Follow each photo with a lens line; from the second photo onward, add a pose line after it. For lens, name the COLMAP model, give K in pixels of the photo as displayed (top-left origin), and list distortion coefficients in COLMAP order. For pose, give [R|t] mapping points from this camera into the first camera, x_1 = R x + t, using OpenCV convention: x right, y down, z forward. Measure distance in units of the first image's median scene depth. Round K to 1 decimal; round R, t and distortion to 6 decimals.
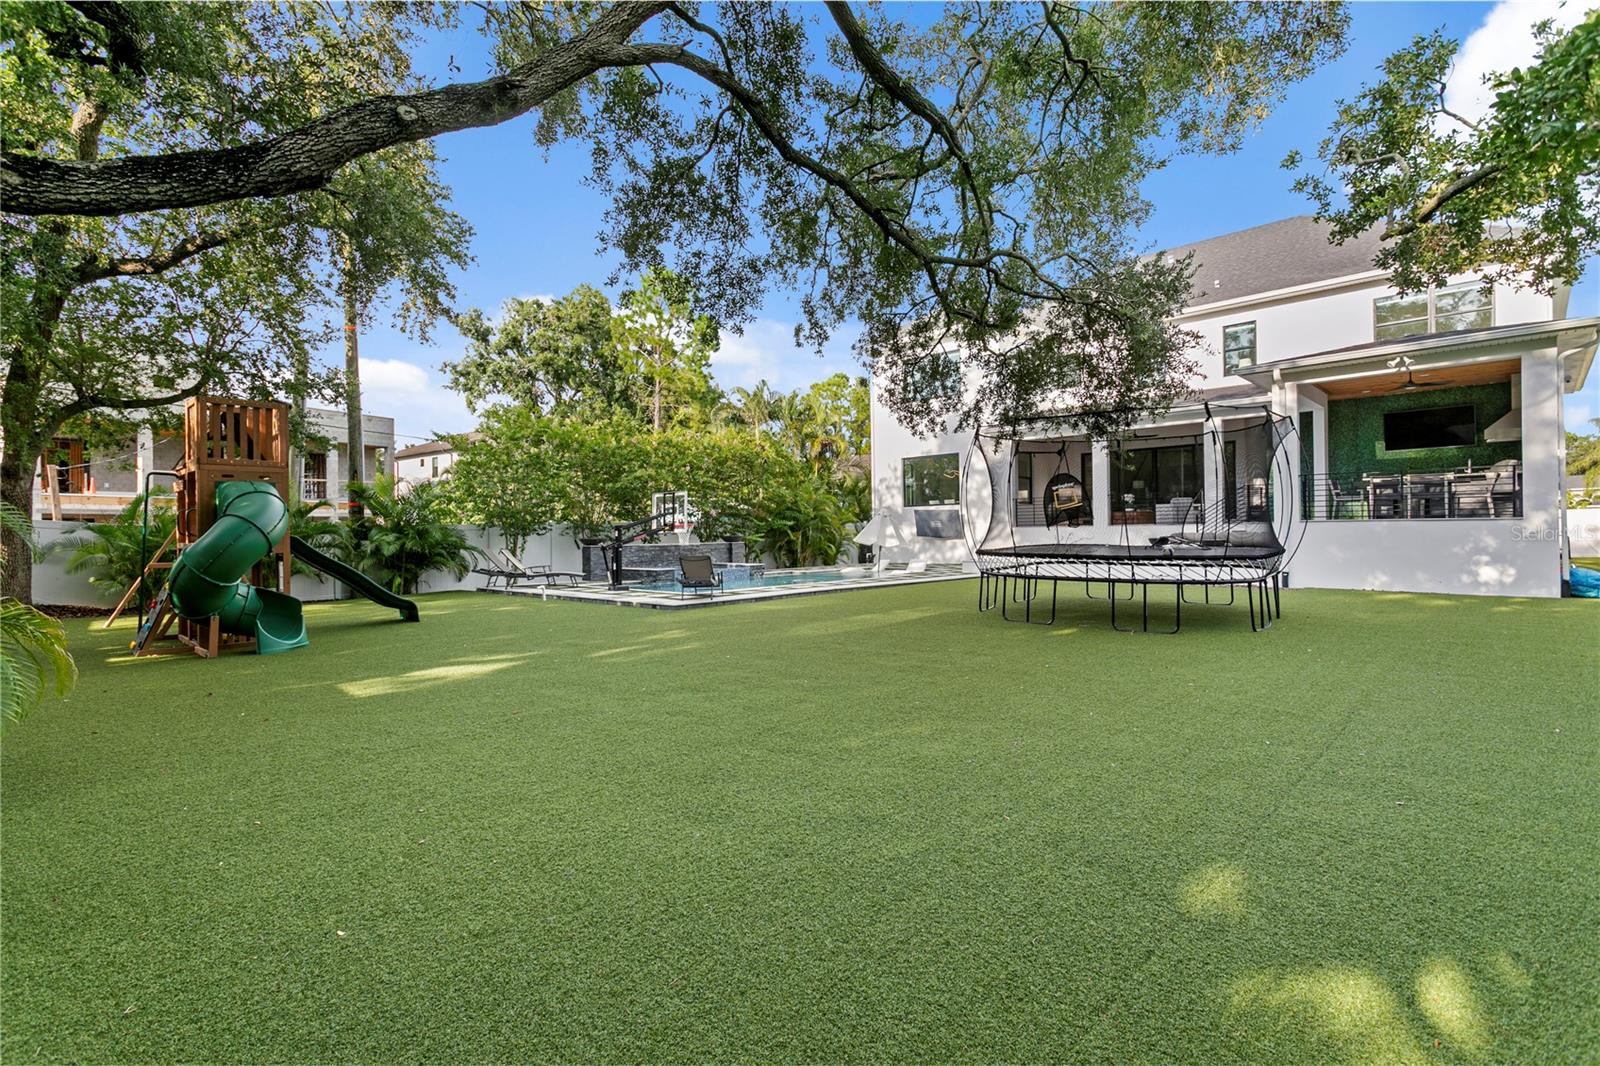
lens RADIAL K [[764.6, 0, 807.8], [0, 764.6, 535.7], [0, 0, 1]] dist [0.000635, -0.000190]
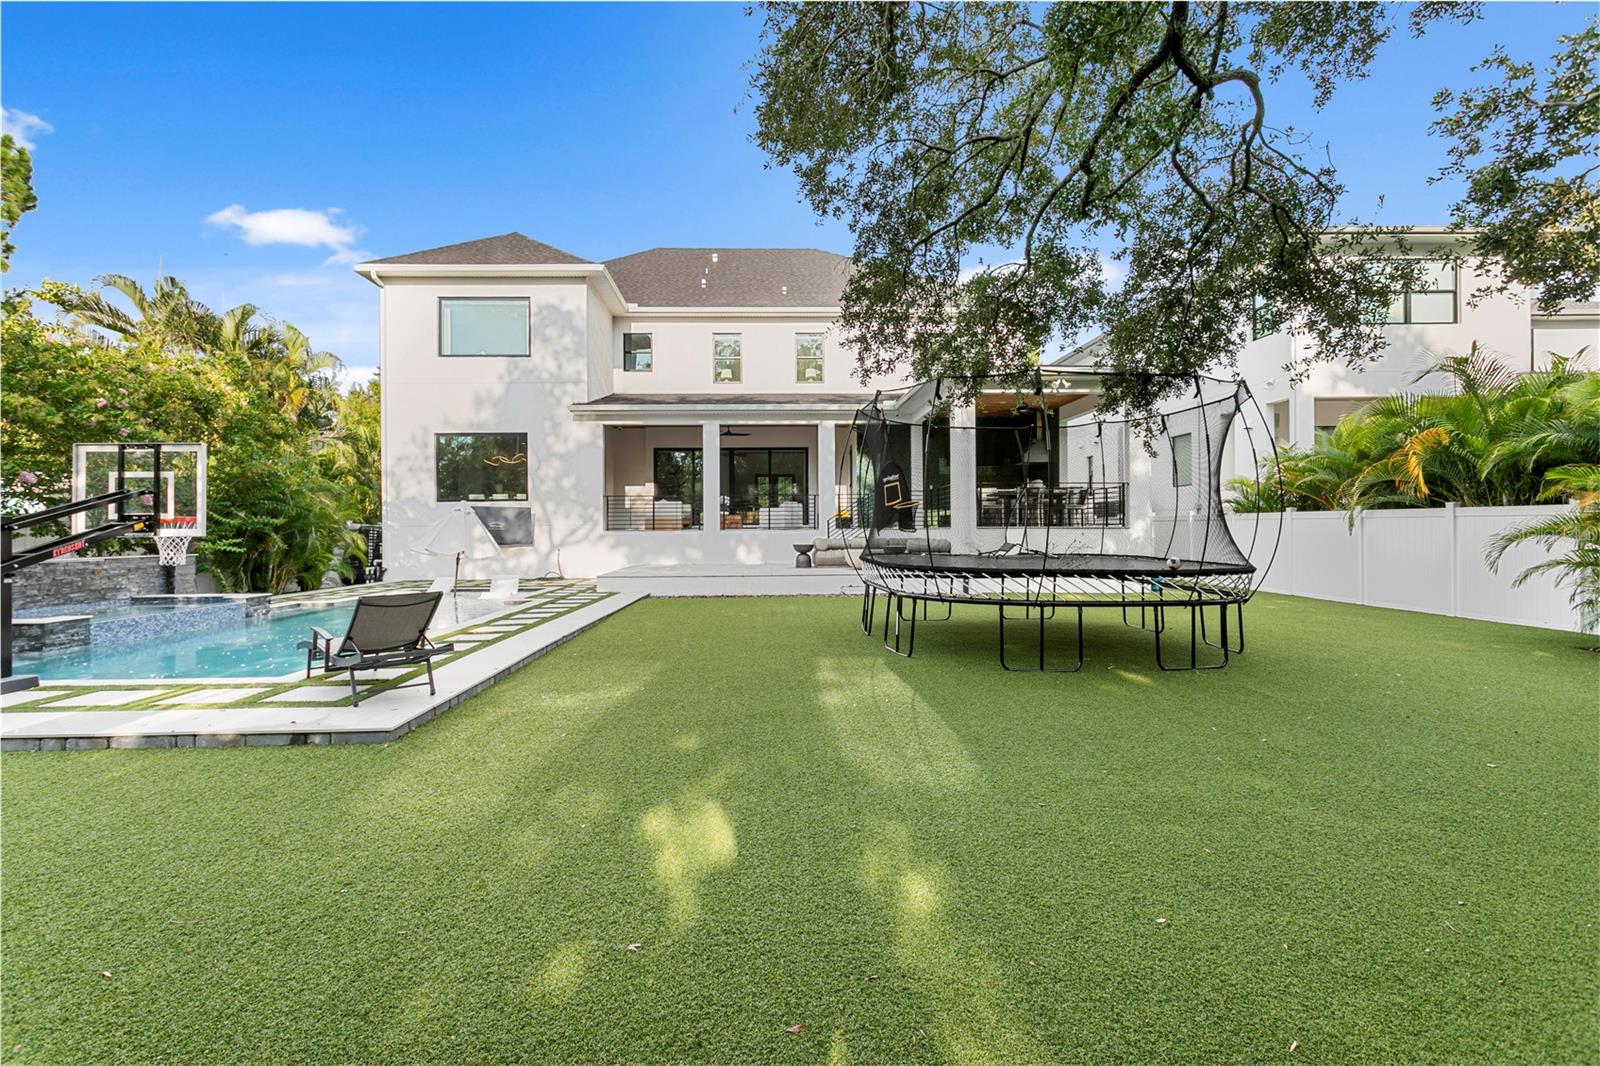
lens RADIAL K [[764.6, 0, 788.8], [0, 764.6, 538.4], [0, 0, 1]] dist [0.000635, -0.000190]
pose [[0.711486, 0.003516, 0.702692, -0.161527], [-0.003848, 0.999992, -0.001107, -0.001505], [-0.702690, -0.001916, 0.711494, 0.296007]]
